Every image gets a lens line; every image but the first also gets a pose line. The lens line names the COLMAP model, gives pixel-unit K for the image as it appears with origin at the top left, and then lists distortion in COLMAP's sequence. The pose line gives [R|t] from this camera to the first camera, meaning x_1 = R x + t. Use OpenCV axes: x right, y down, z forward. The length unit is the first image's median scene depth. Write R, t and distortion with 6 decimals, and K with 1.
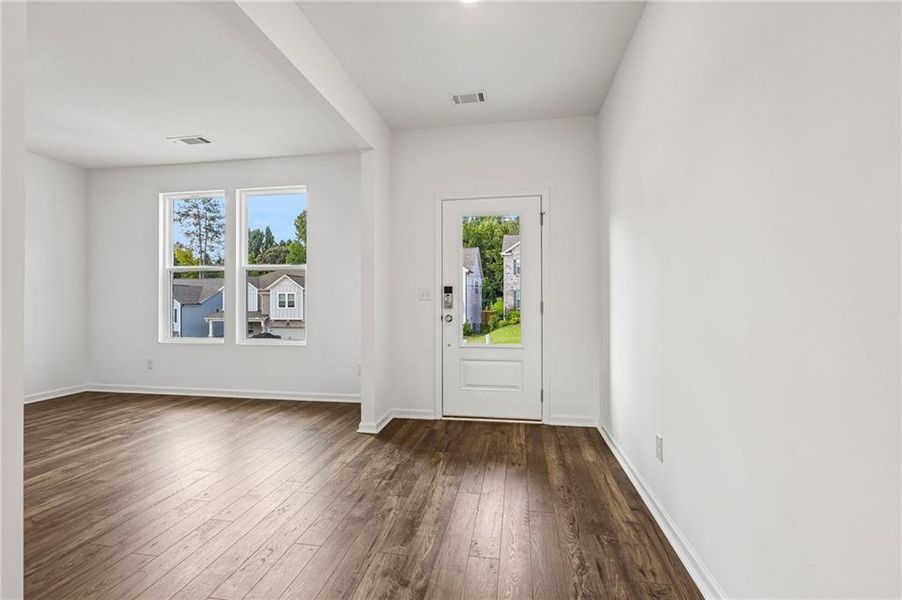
lens RADIAL K [[402.4, 0, 447.3], [0, 402.4, 302.0], [0, 0, 1]] dist [0.001305, 0.000849]
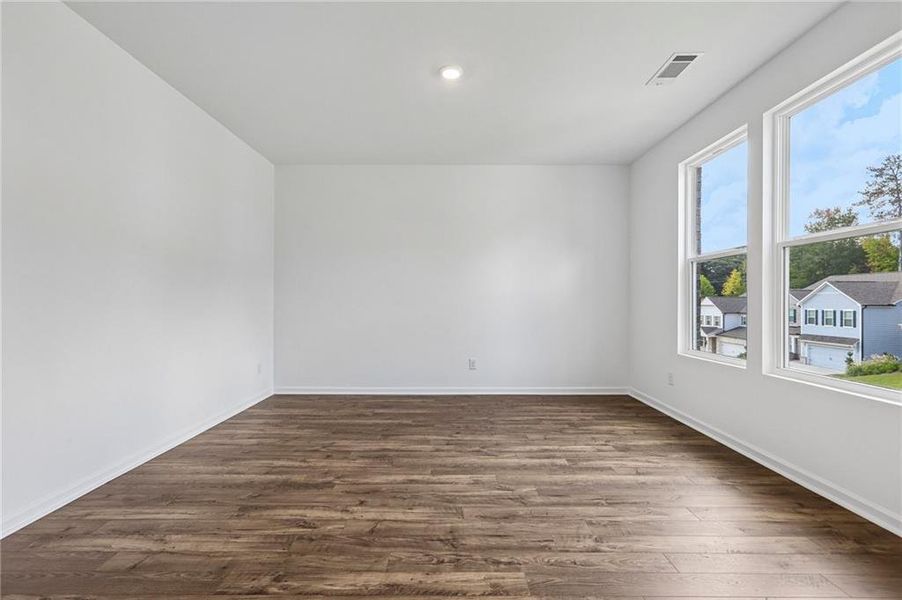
lens RADIAL K [[402.4, 0, 447.3], [0, 402.4, 302.0], [0, 0, 1]] dist [0.001305, 0.000849]
pose [[0.164354, 0.001229, -0.986401, -0.015466], [-0.001565, 0.999998, 0.000985, -0.001929], [0.986400, 0.001382, 0.164355, 0.470534]]
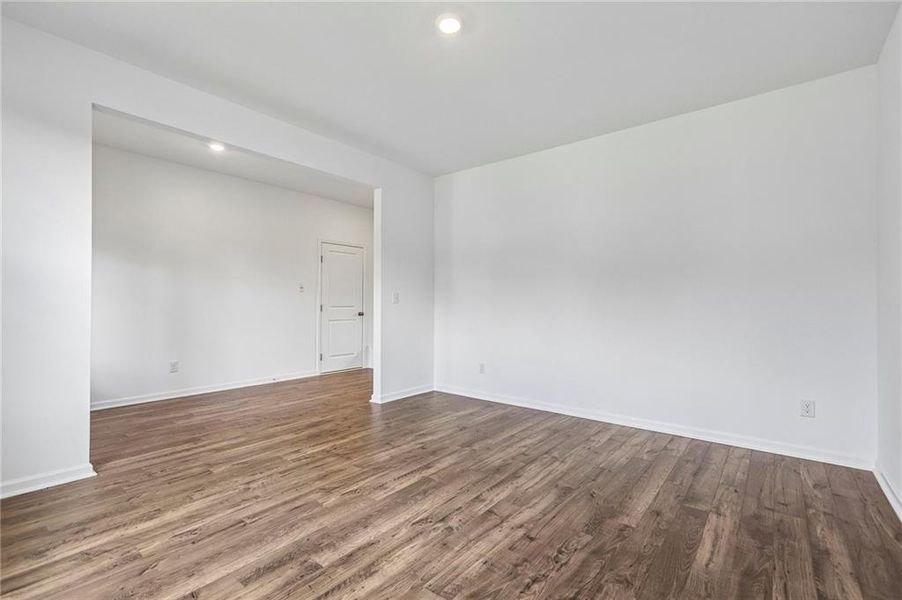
lens RADIAL K [[402.4, 0, 447.3], [0, 402.4, 302.0], [0, 0, 1]] dist [0.001305, 0.000849]
pose [[-0.871962, -0.001373, 0.489572, -0.918921], [-0.004340, 0.999978, -0.004924, -0.001610], [-0.489555, -0.006418, -0.871949, 1.047608]]
